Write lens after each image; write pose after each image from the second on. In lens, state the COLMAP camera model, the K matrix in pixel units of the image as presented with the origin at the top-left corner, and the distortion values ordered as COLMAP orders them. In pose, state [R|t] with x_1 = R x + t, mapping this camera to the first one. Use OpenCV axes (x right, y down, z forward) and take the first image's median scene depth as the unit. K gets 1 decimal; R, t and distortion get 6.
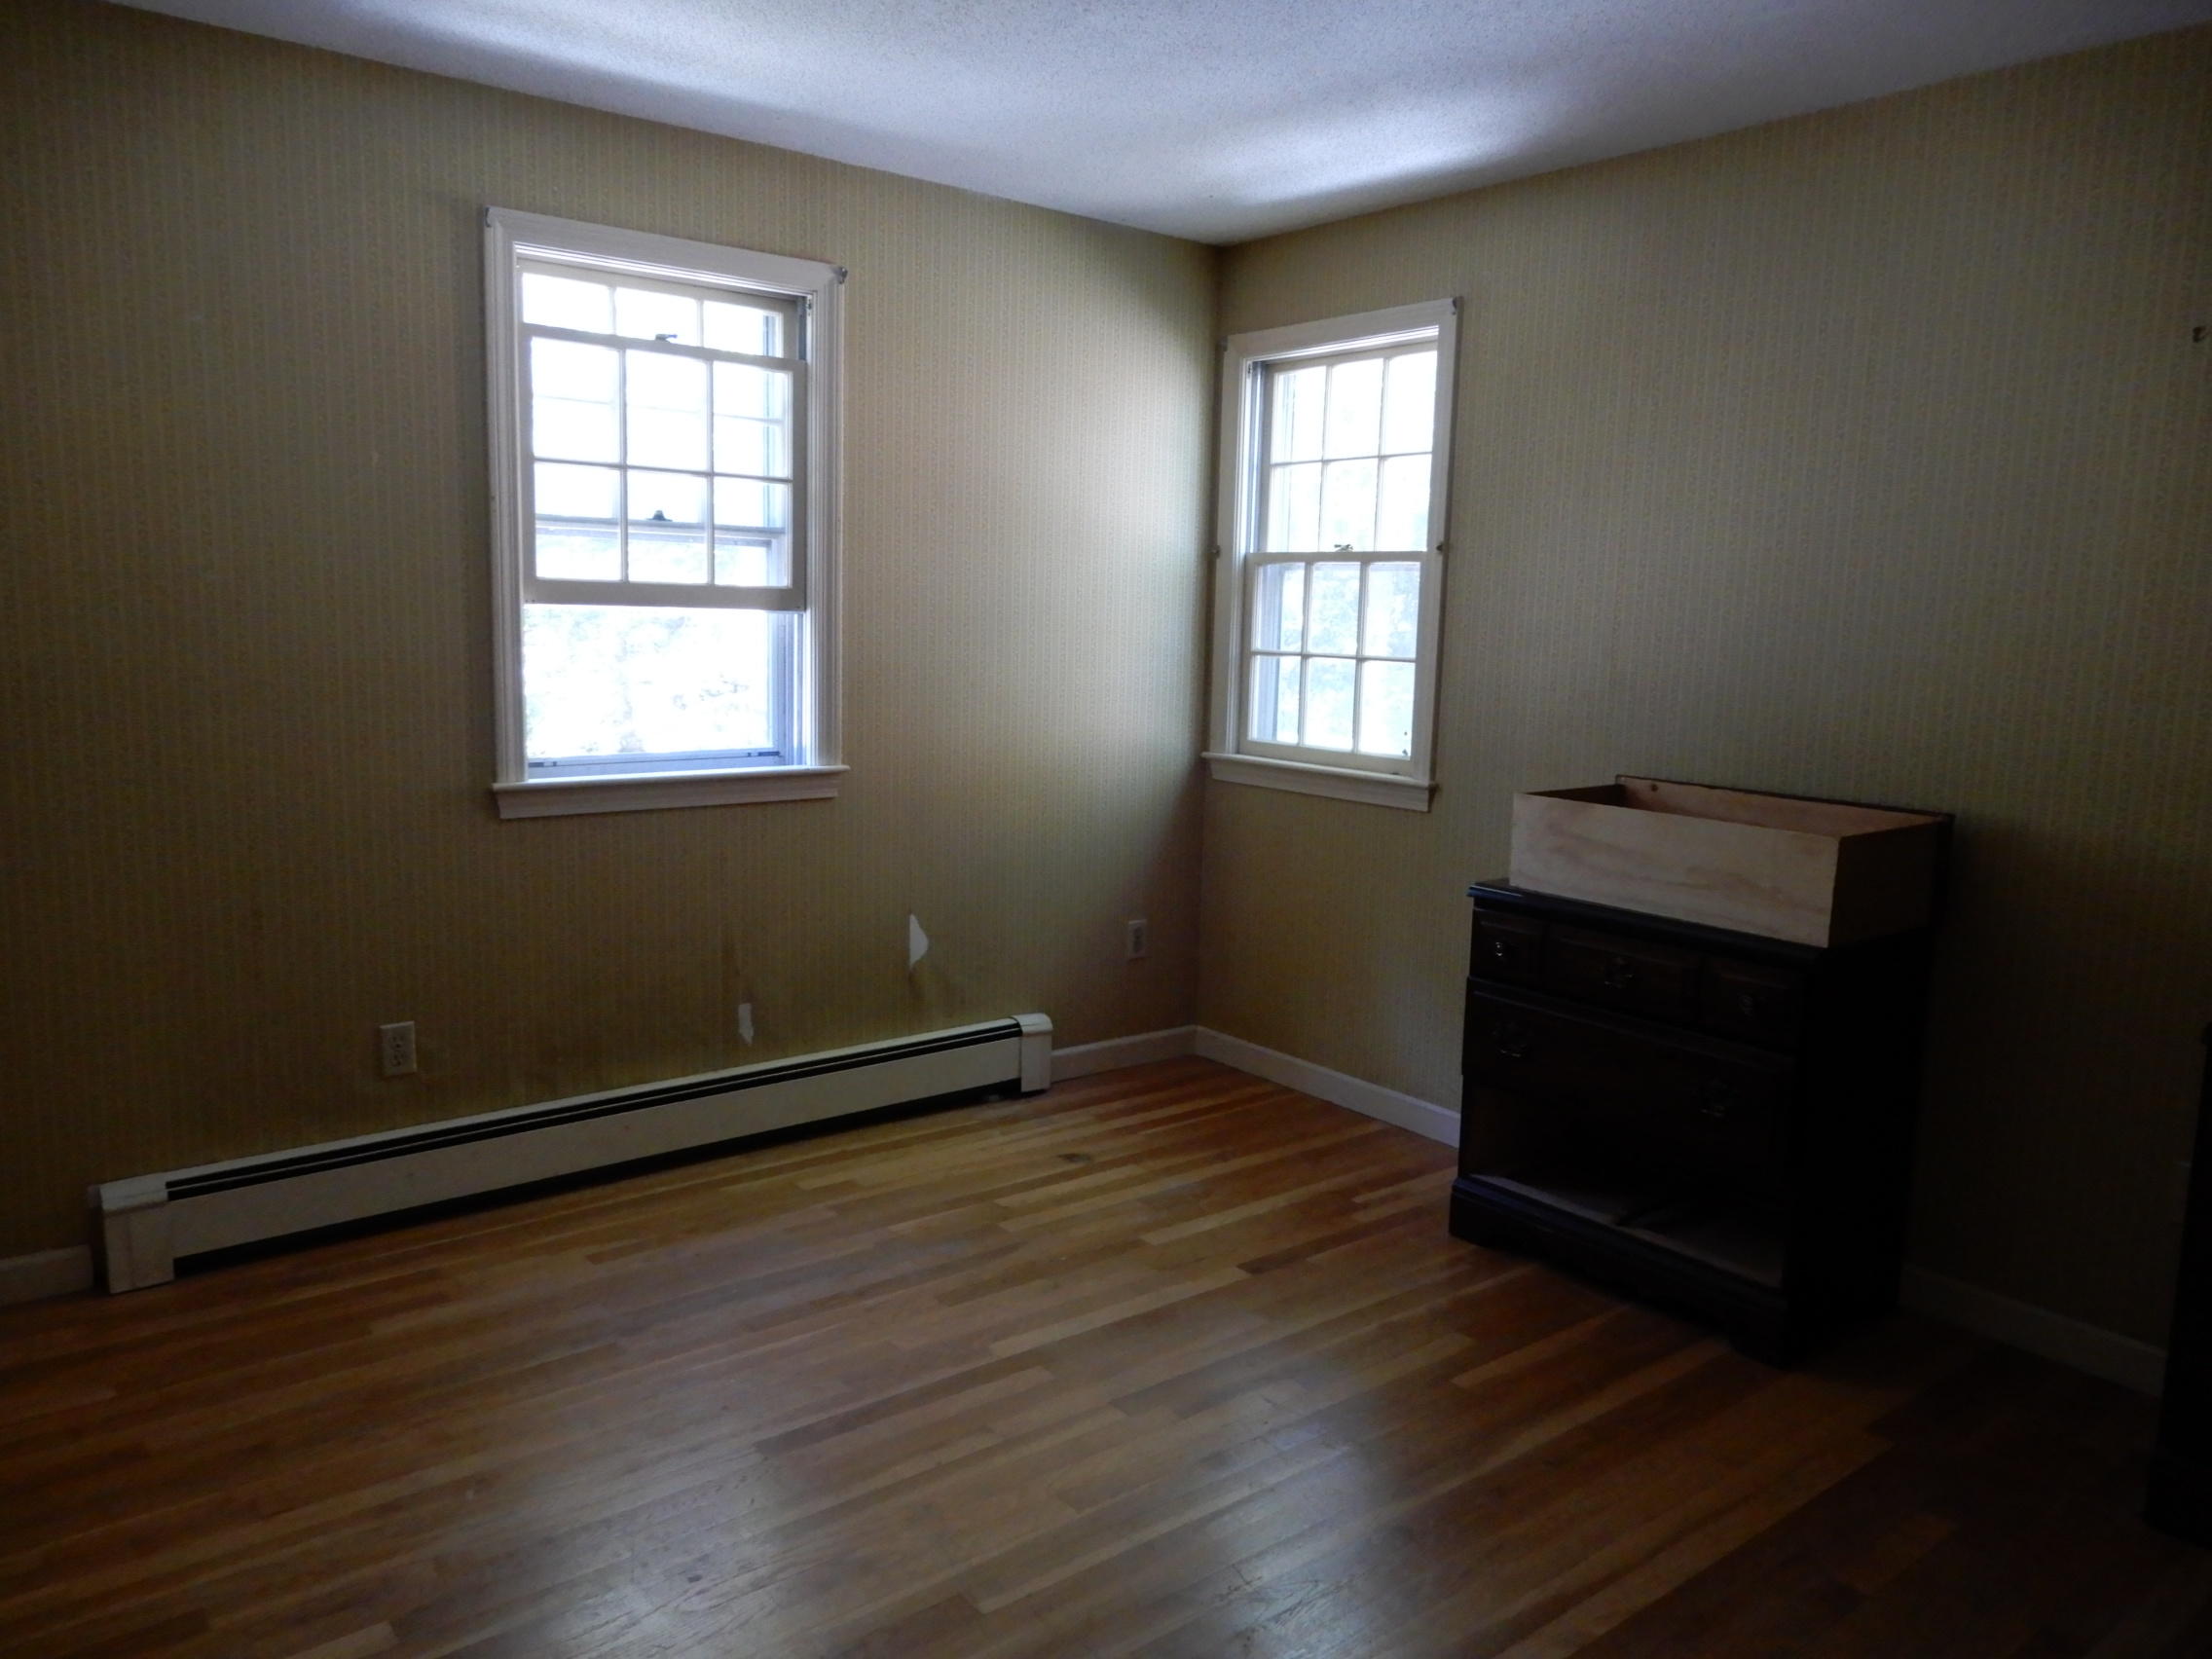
lens RADIAL K [[1559.3, 0, 1108.0], [0, 1559.3, 823.3], [0, 0, 1]] dist [0.013862, -0.015423]
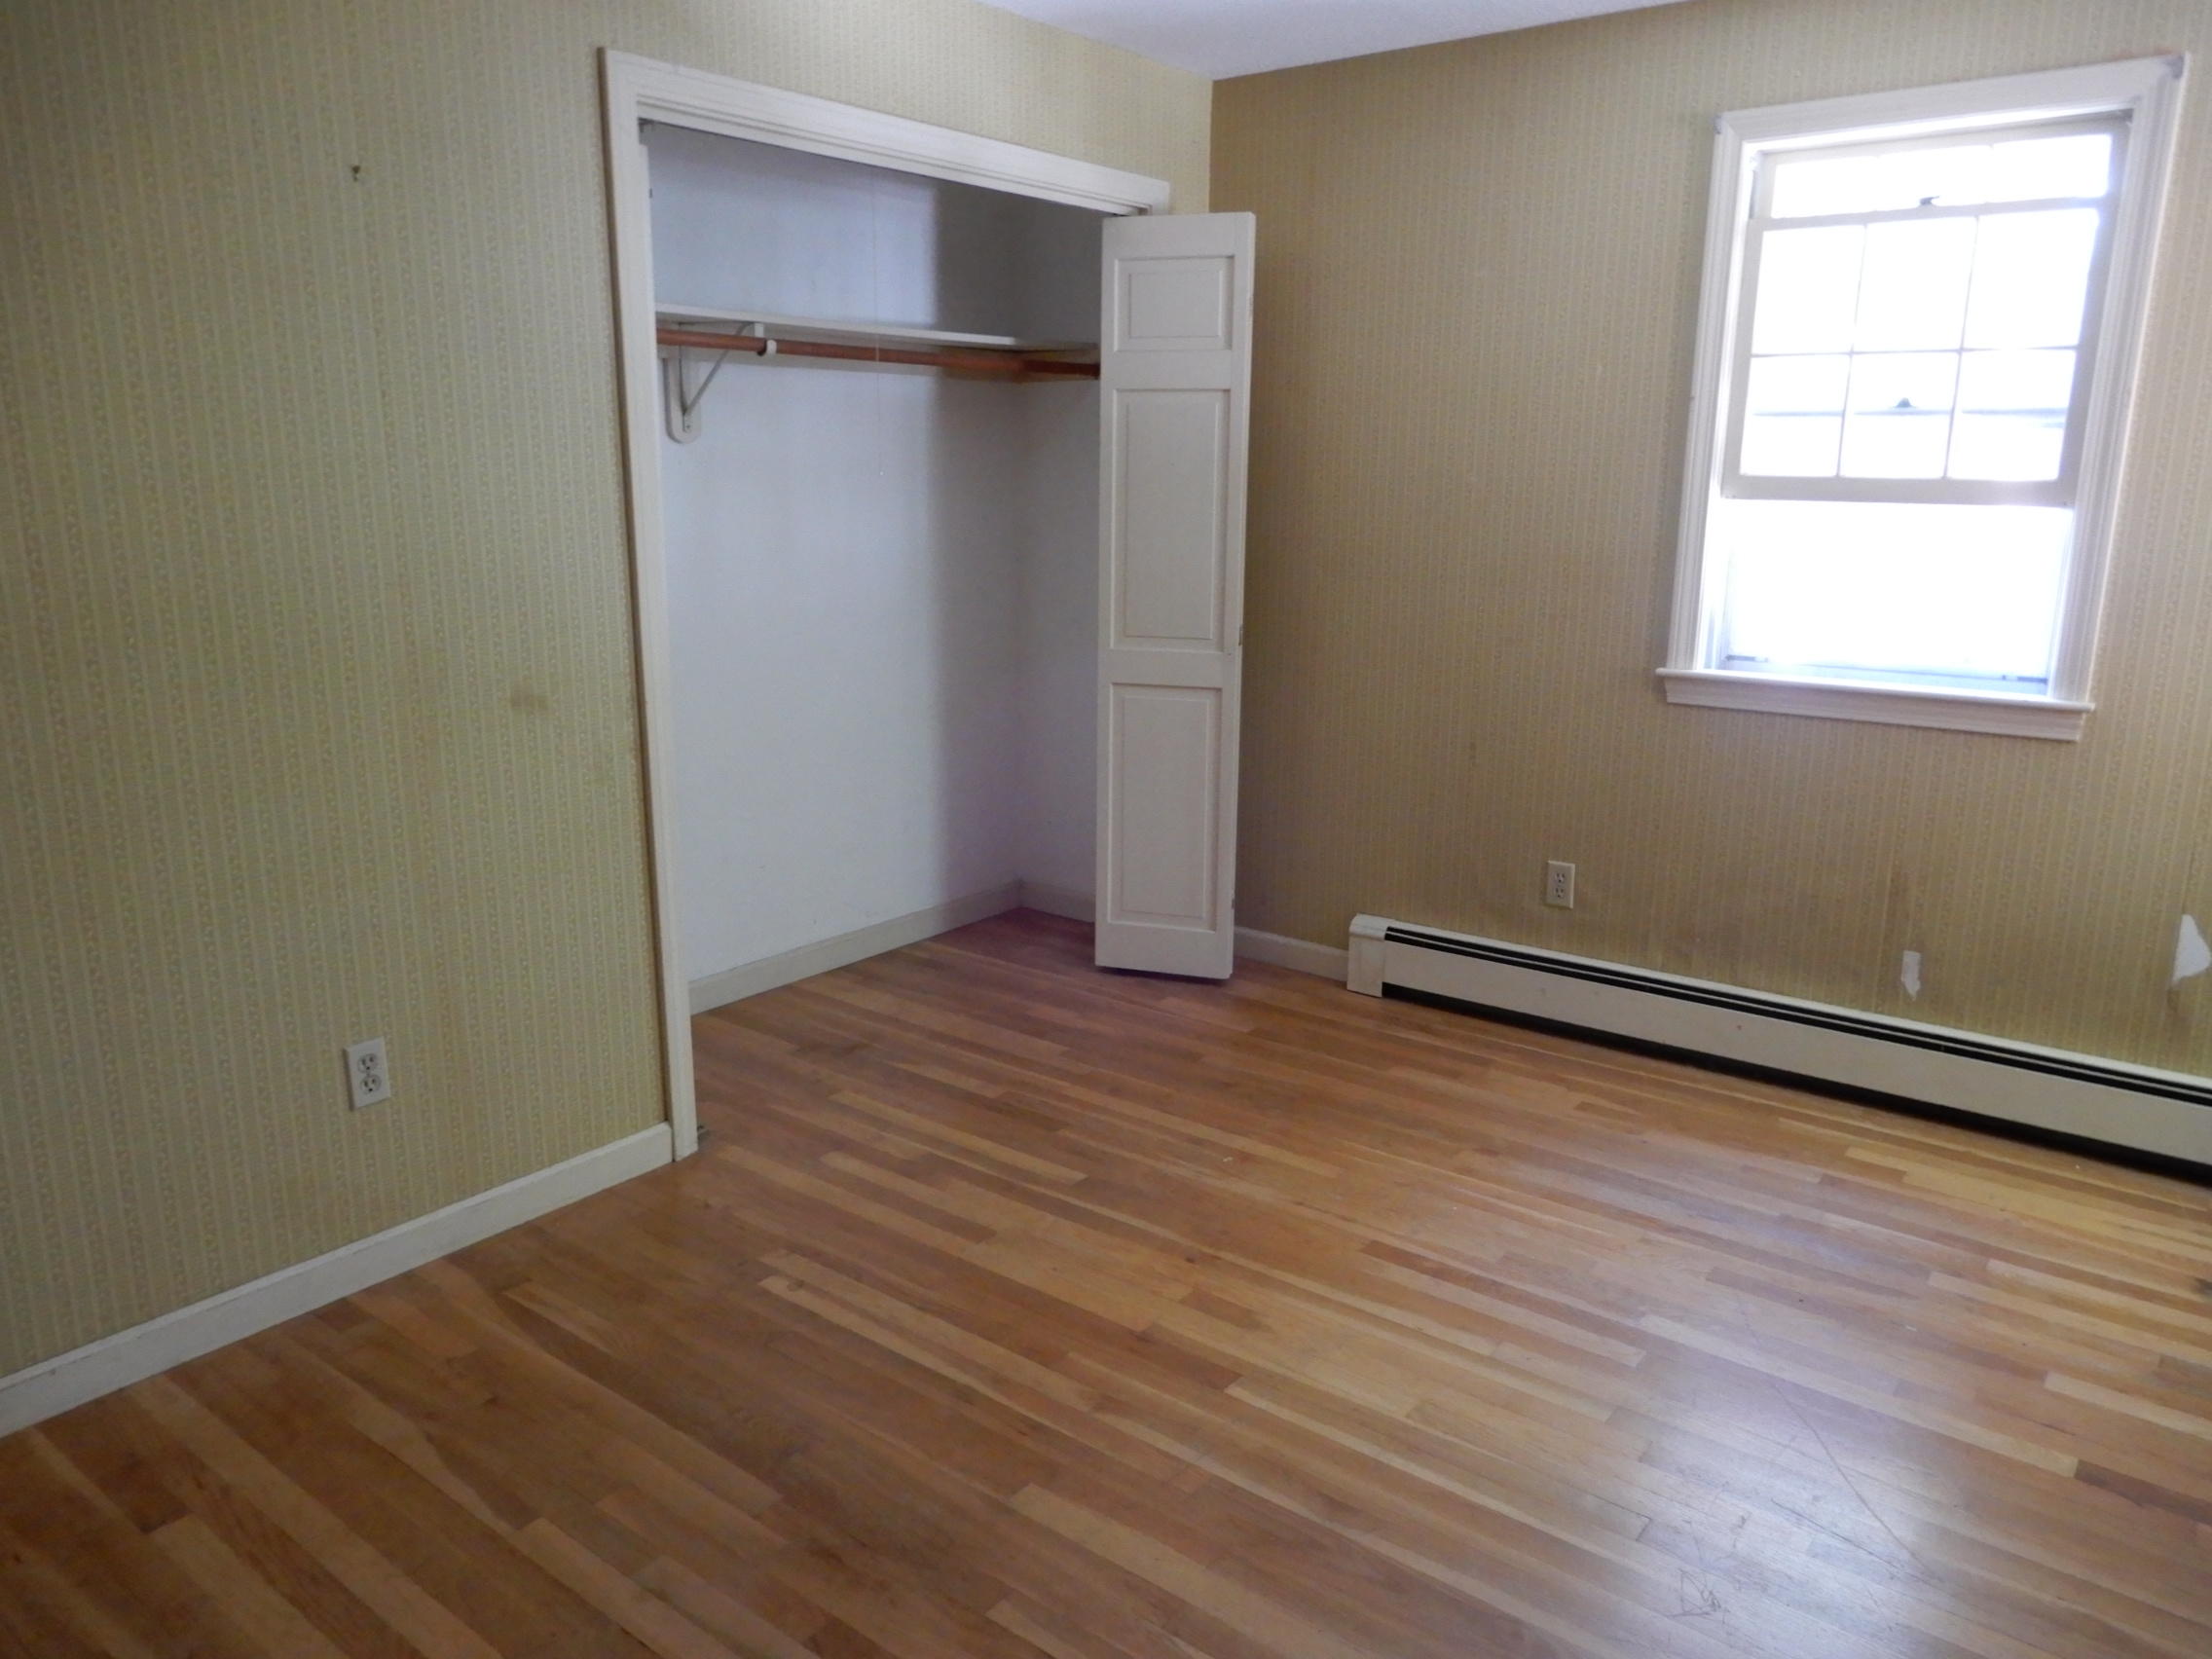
lens RADIAL K [[1559.3, 0, 1118.3], [0, 1559.3, 827.7], [0, 0, 1]] dist [0.013862, -0.015423]
pose [[0.241611, 0.199311, -0.949684, 0.559222], [-0.134678, 0.976095, 0.170590, -0.051189], [0.960982, 0.086685, 0.262678, 0.362017]]
